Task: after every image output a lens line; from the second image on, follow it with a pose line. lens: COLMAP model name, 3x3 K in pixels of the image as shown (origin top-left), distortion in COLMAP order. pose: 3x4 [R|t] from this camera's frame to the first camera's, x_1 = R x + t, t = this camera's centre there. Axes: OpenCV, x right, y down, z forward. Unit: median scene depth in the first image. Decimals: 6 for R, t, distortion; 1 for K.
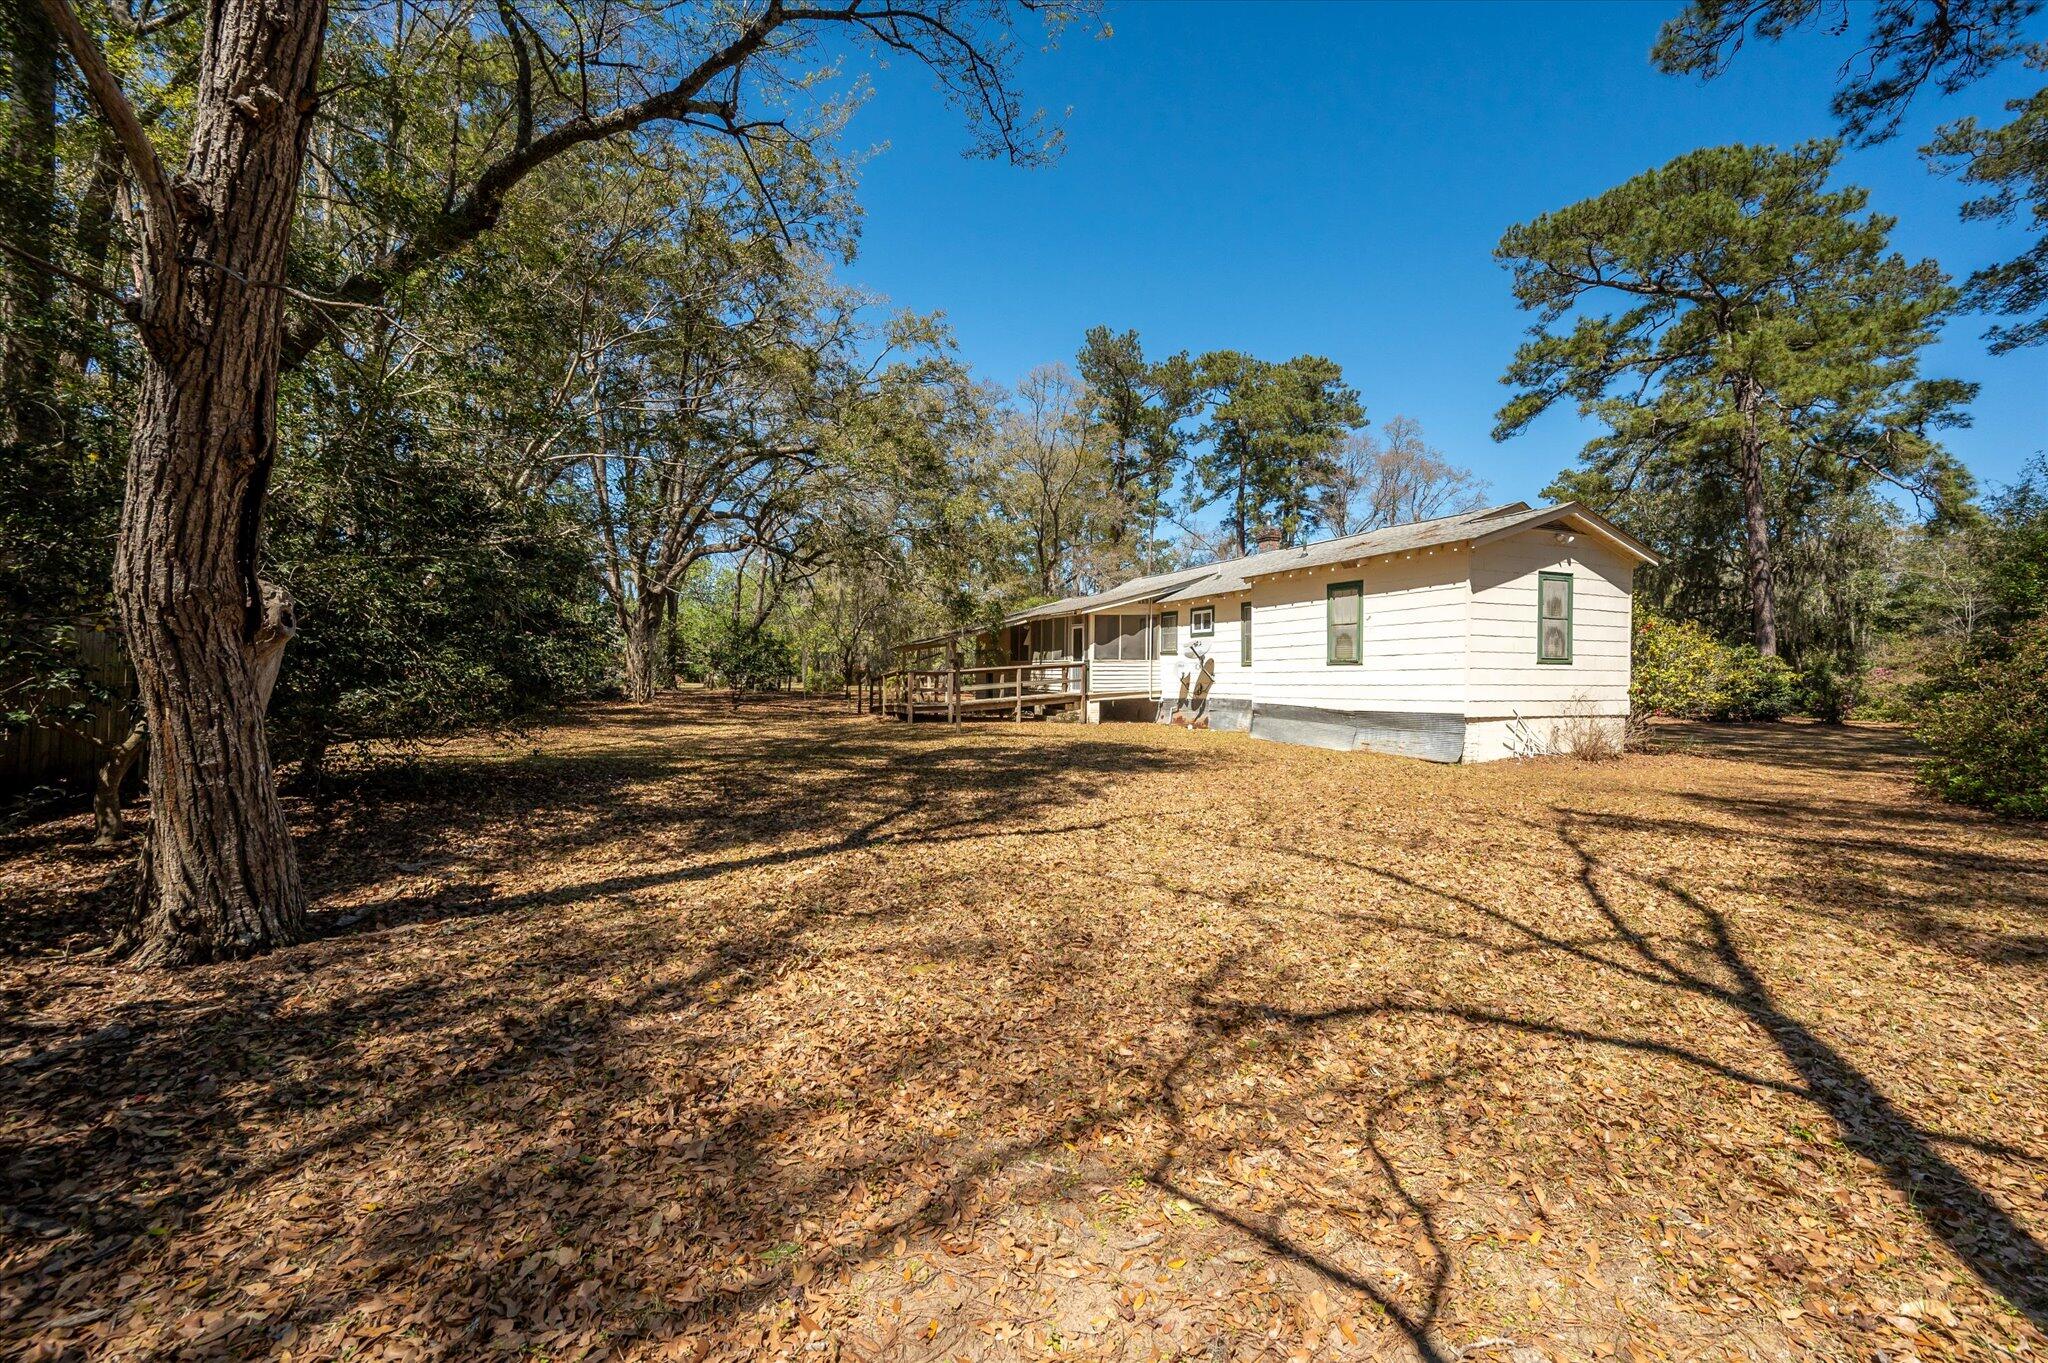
lens RADIAL K [[839.6, 0, 1024.0], [0, 839.6, 681.5], [0, 0, 1]] dist [0.000075, 0.000183]
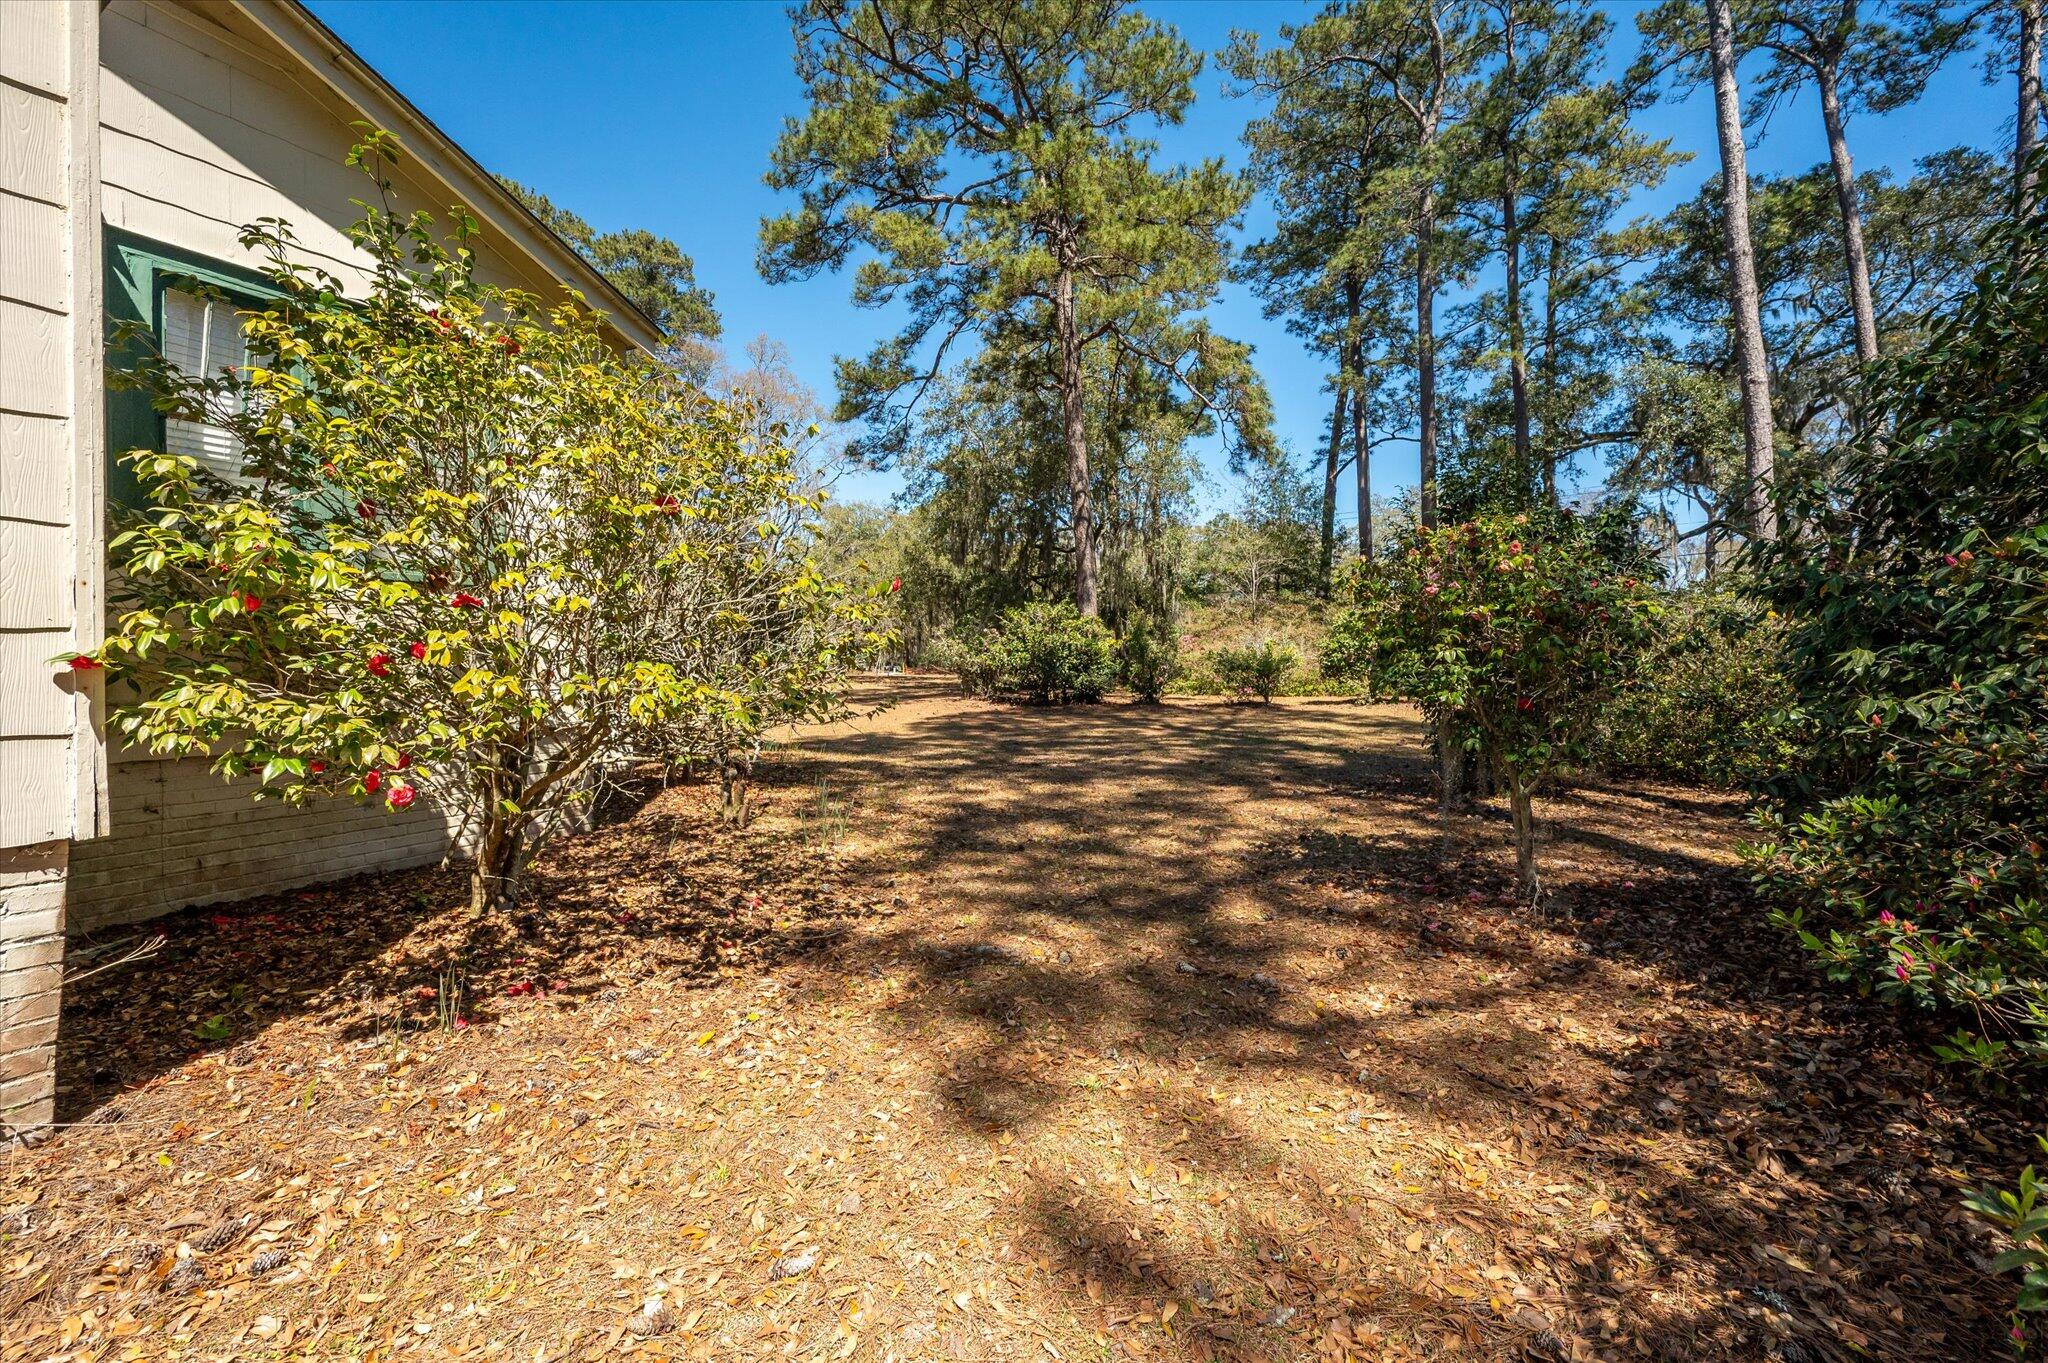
lens RADIAL K [[839.6, 0, 1024.0], [0, 839.6, 681.5], [0, 0, 1]] dist [0.000075, 0.000183]
pose [[0.814831, -0.028475, 0.578999, 0.255639], [0.013651, 0.999458, 0.029942, 0.003250], [-0.579538, -0.016493, 0.814778, 0.266352]]
